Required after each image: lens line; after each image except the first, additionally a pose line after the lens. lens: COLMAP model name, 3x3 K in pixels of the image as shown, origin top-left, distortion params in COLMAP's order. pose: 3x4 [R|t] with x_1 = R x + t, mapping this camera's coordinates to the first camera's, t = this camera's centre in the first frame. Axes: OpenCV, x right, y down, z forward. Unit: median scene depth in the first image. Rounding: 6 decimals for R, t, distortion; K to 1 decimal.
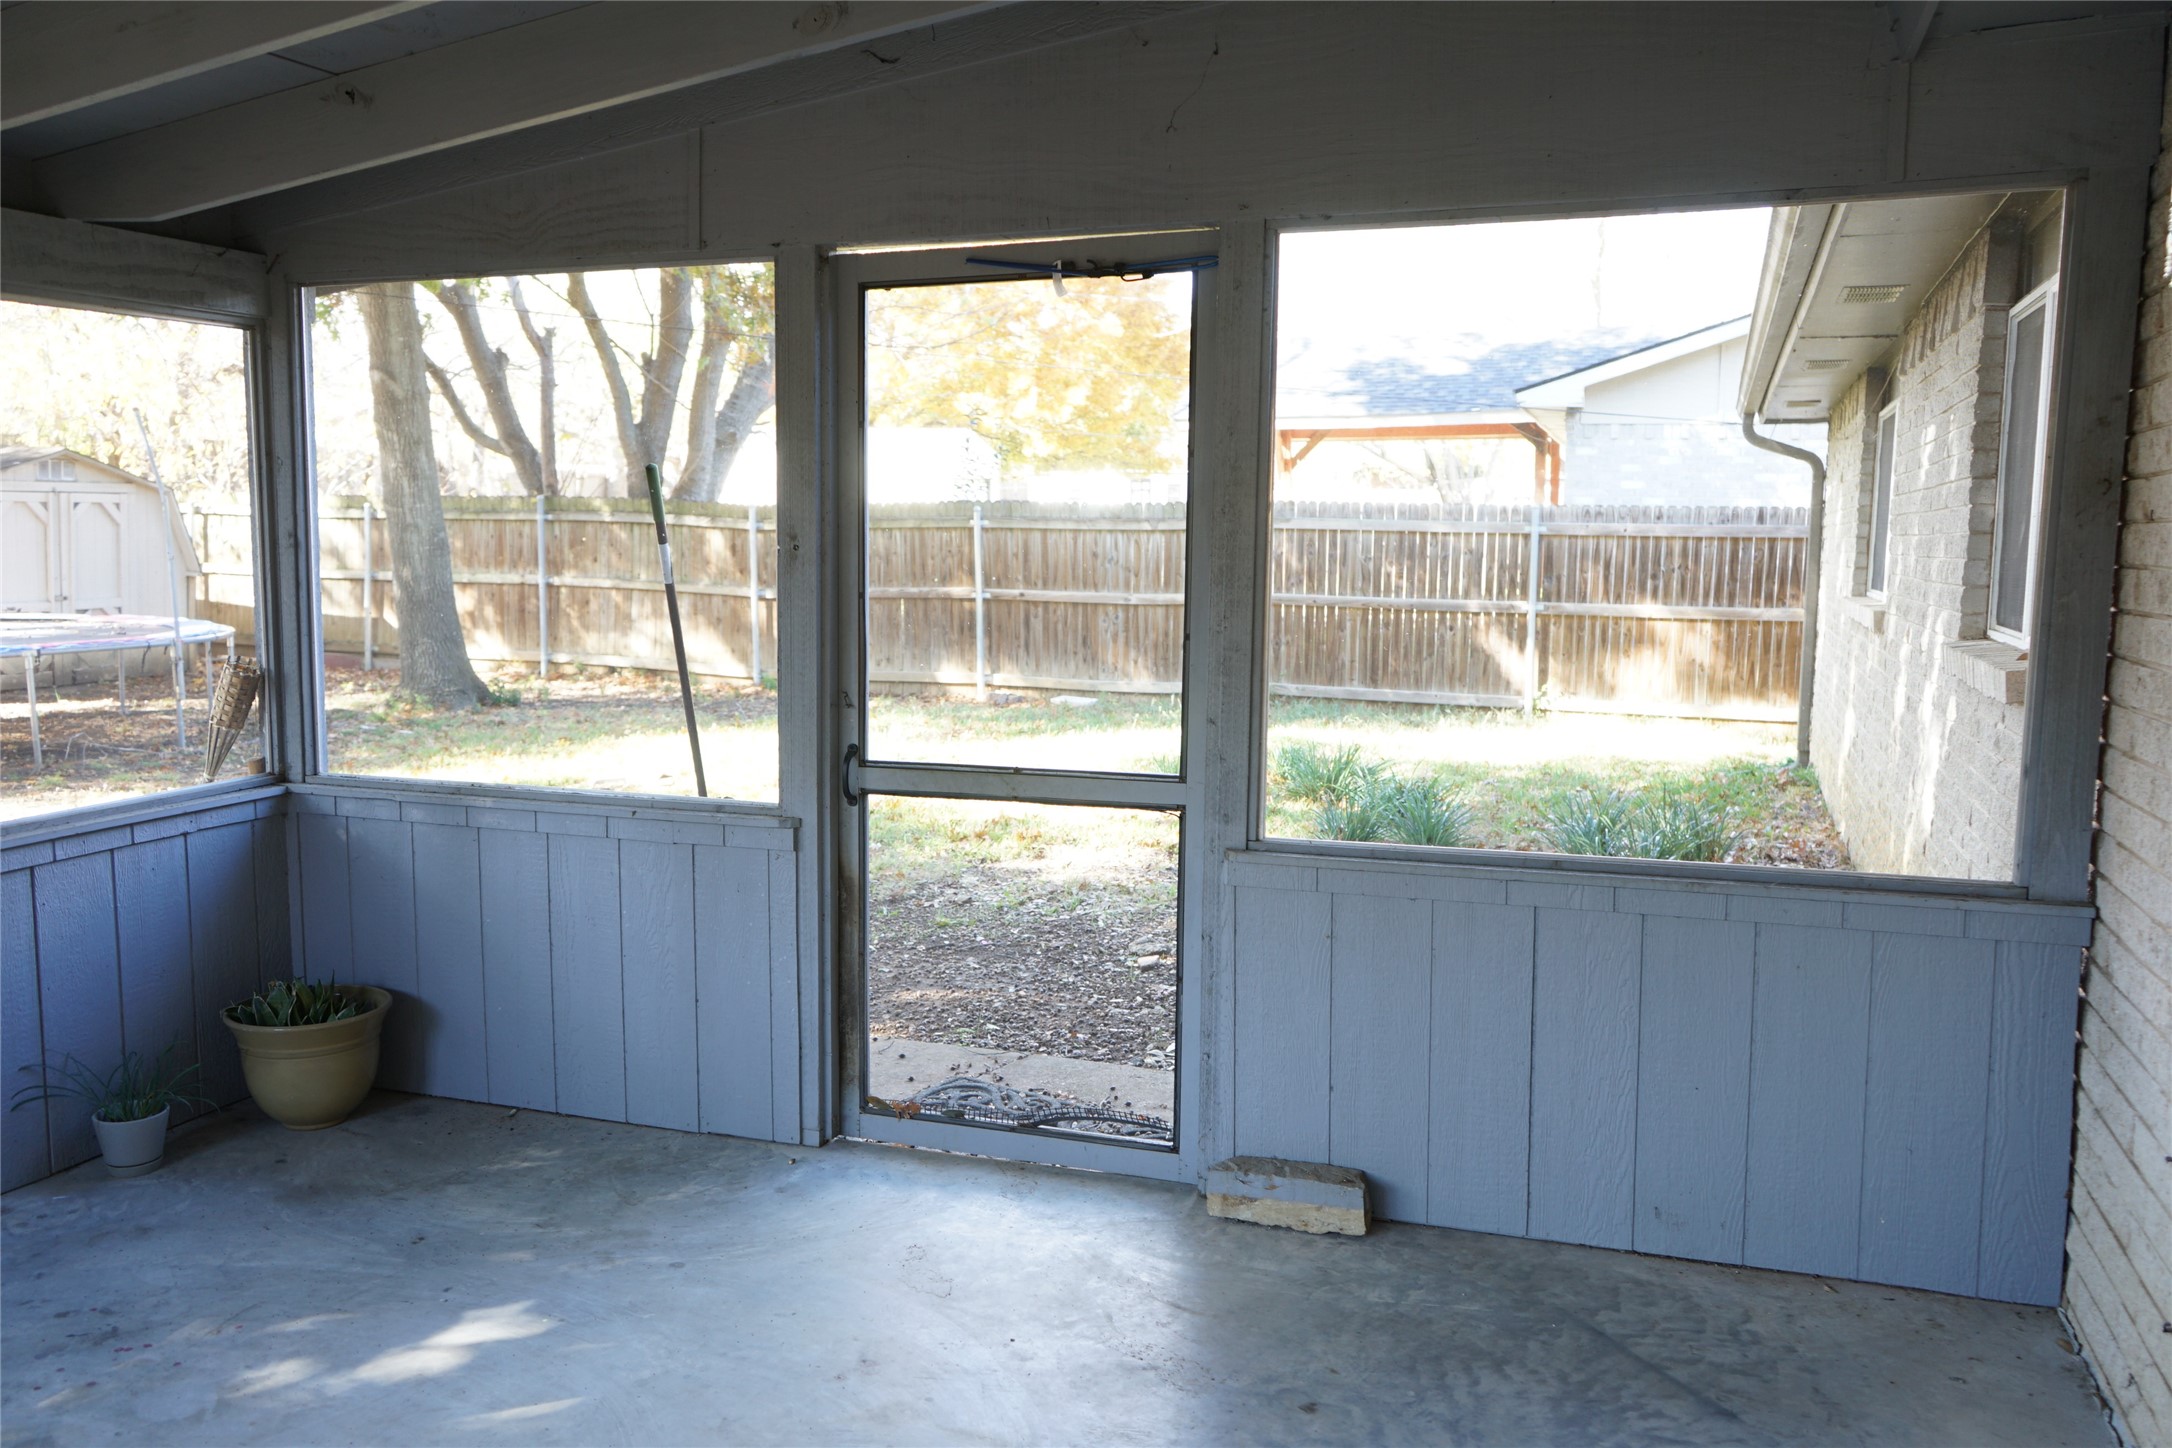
lens RADIAL K [[1734.5, 0, 1093.2], [0, 1734.5, 727.8], [0, 0, 1]] dist [-0.025791, 0.019218]
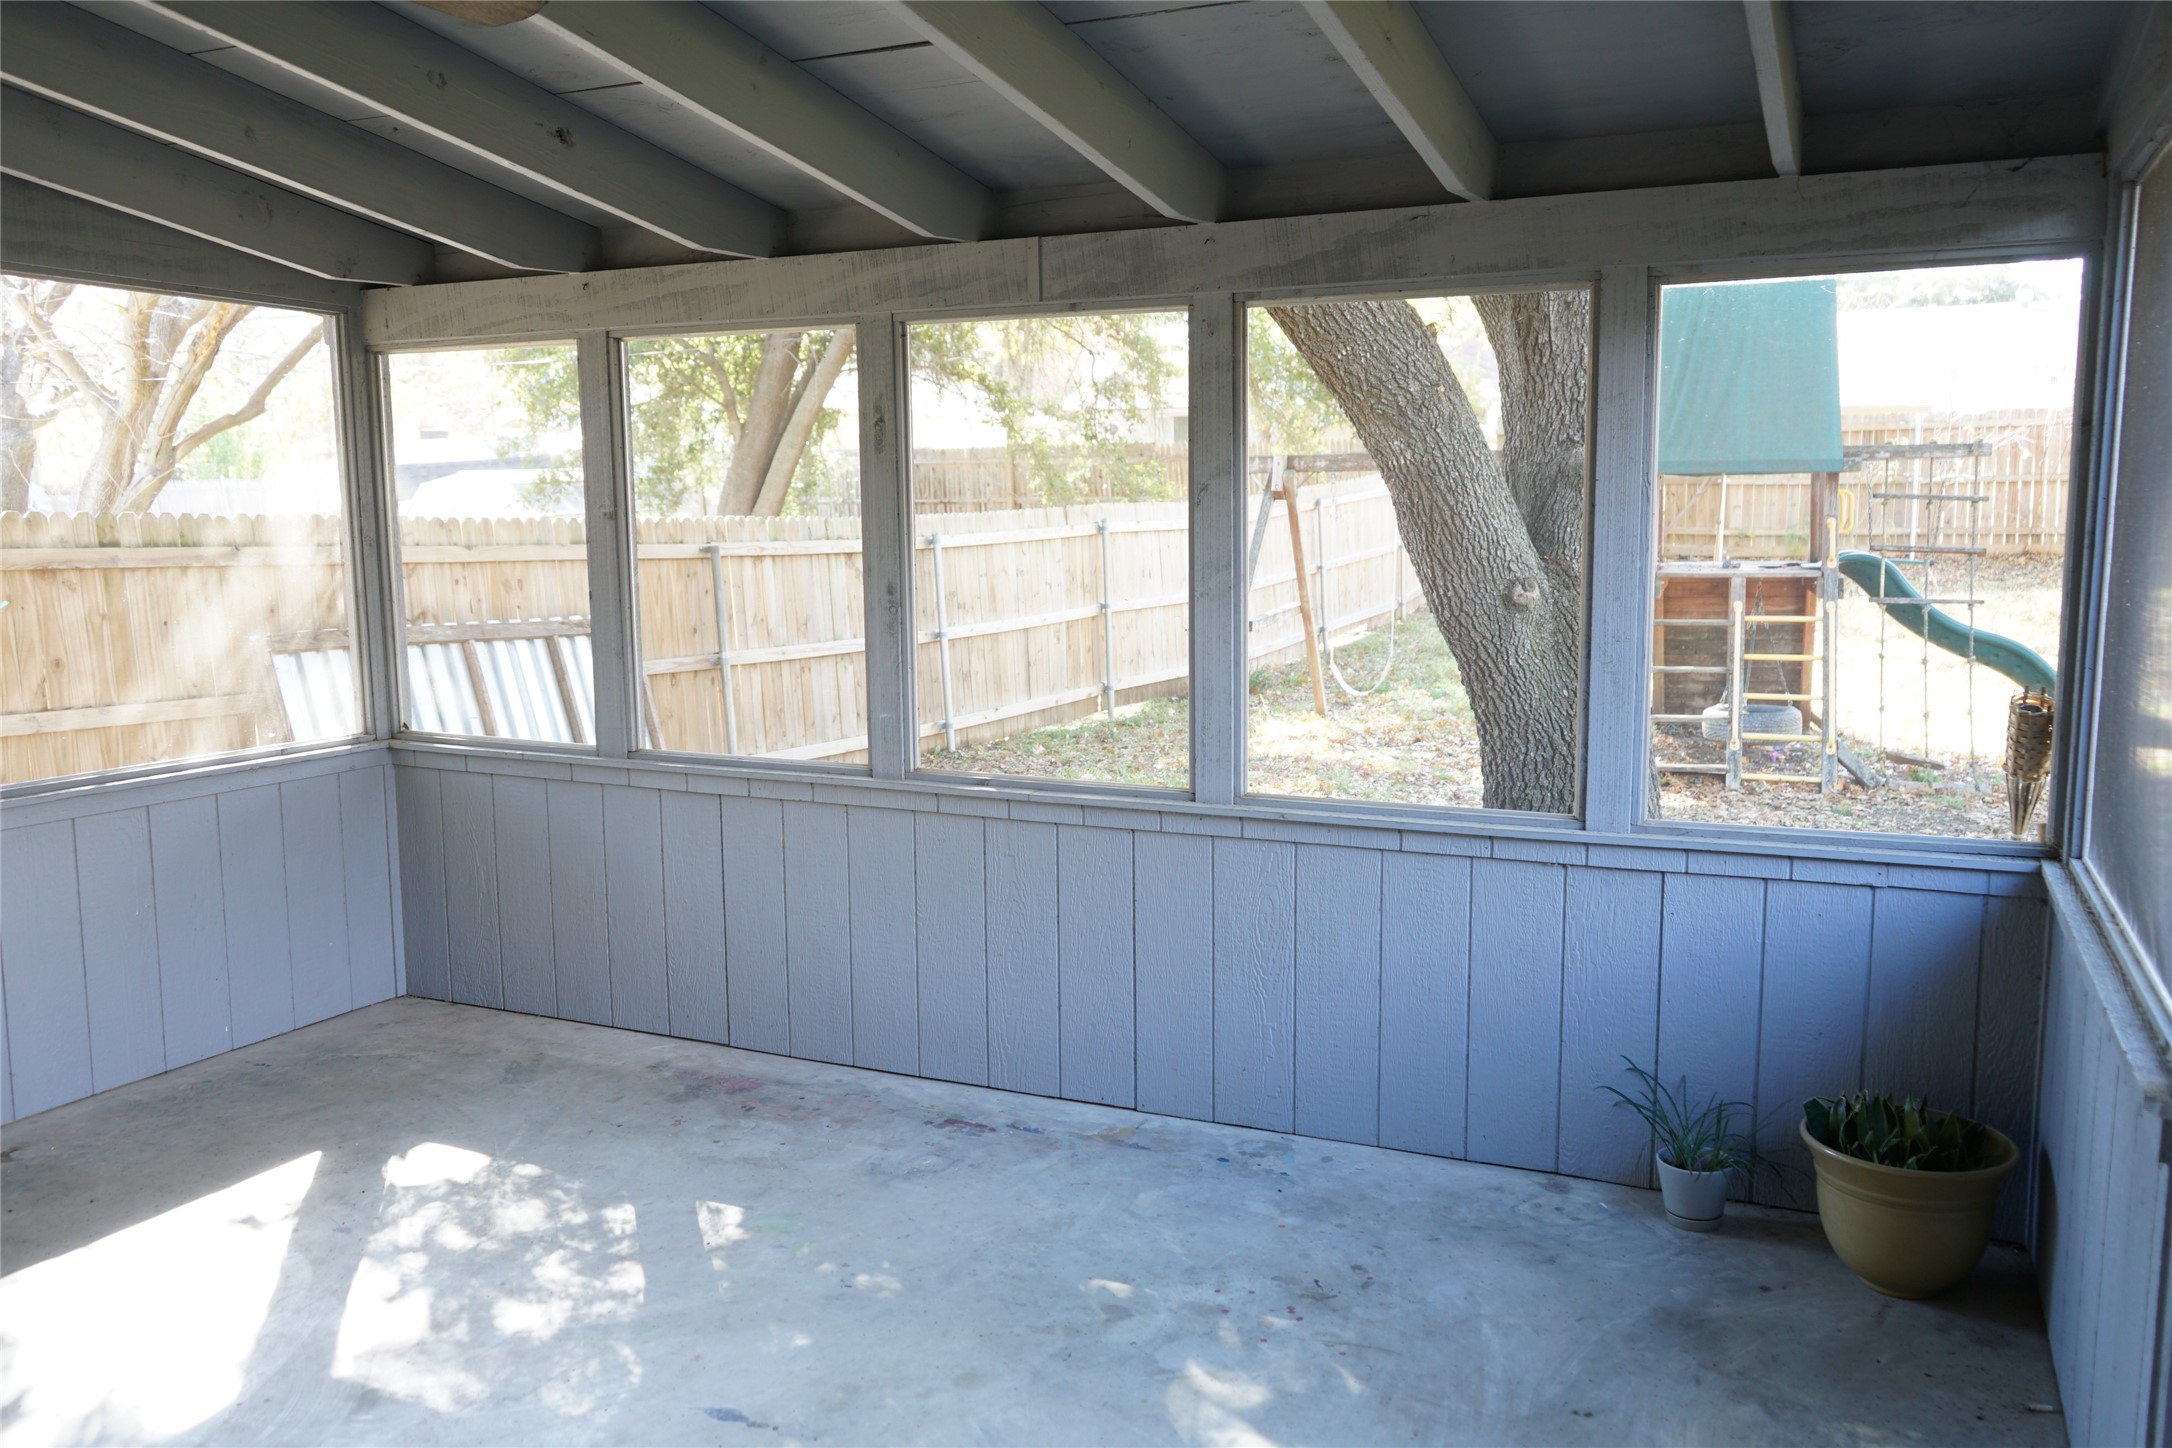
lens RADIAL K [[1734.5, 0, 1087.8], [0, 1734.5, 730.6], [0, 0, 1]] dist [-0.025791, 0.019218]
pose [[-0.088282, 0.127876, -0.987853, 0.315613], [-0.111560, 0.984217, 0.137375, -0.083003], [0.989829, 0.122332, -0.072622, 0.650953]]
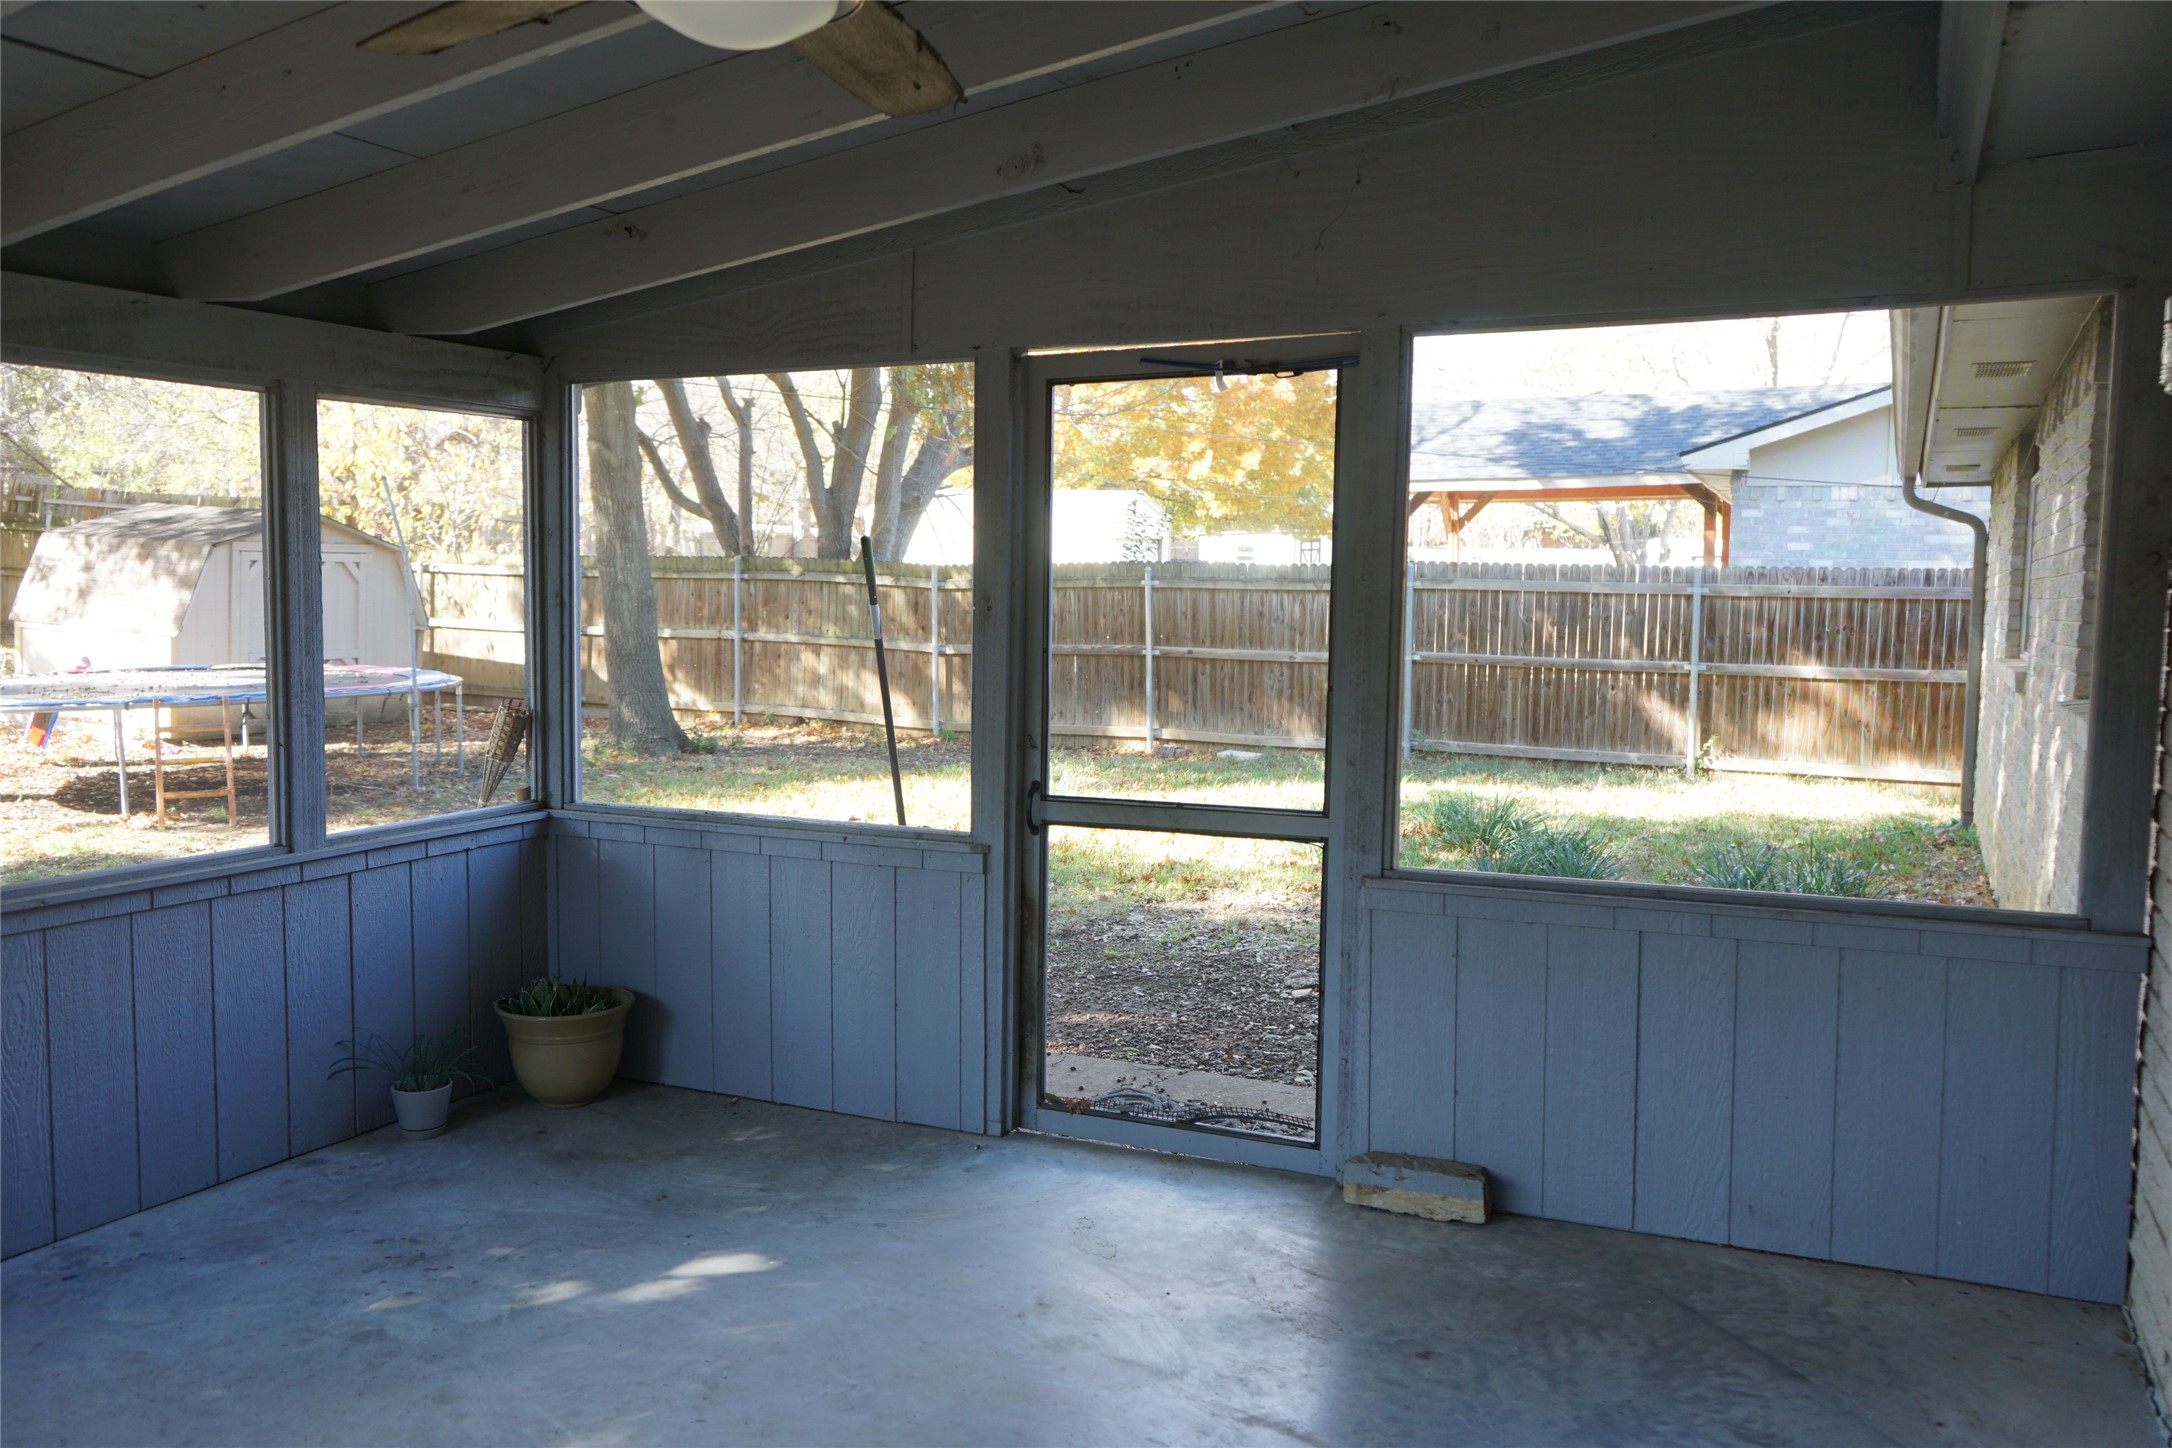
lens RADIAL K [[1734.5, 0, 1093.4], [0, 1734.5, 723.7], [0, 0, 1]] dist [-0.025791, 0.019218]
pose [[0.995194, 0.010181, -0.097392, 0.009024], [-0.013642, 0.999296, -0.034936, 0.010688], [0.096968, 0.036097, 0.994633, -0.123266]]
